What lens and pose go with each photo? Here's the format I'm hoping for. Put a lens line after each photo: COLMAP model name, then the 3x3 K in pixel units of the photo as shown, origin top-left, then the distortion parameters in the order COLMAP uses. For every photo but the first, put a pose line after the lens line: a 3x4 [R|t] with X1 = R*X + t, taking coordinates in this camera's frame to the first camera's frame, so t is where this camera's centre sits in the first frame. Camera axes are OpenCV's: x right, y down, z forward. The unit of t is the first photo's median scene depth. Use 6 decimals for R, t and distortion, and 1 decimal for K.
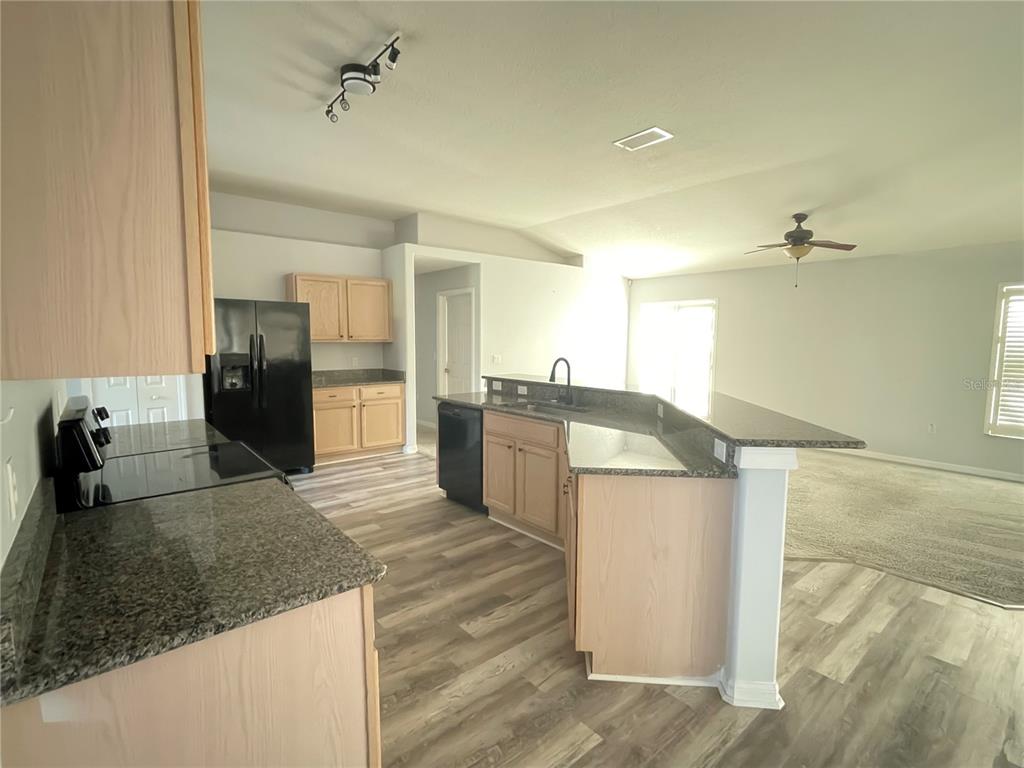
lens RADIAL K [[494.8, 0, 514.8], [0, 494.8, 383.0], [0, 0, 1]] dist [0.000450, 0.001159]
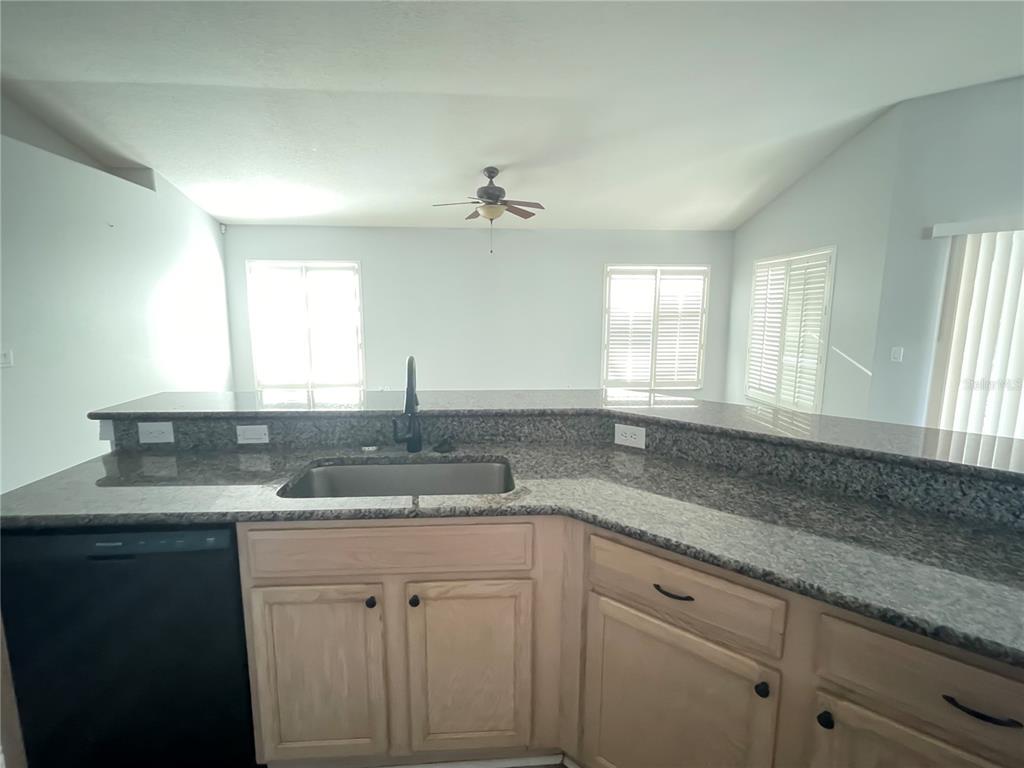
lens RADIAL K [[494.8, 0, 507.8], [0, 494.8, 384.0], [0, 0, 1]] dist [0.000450, 0.001159]
pose [[0.604800, -0.122675, 0.786872, -0.147419], [0.076168, 0.992445, 0.096181, -0.043079], [-0.792727, 0.001764, 0.609575, 0.446321]]
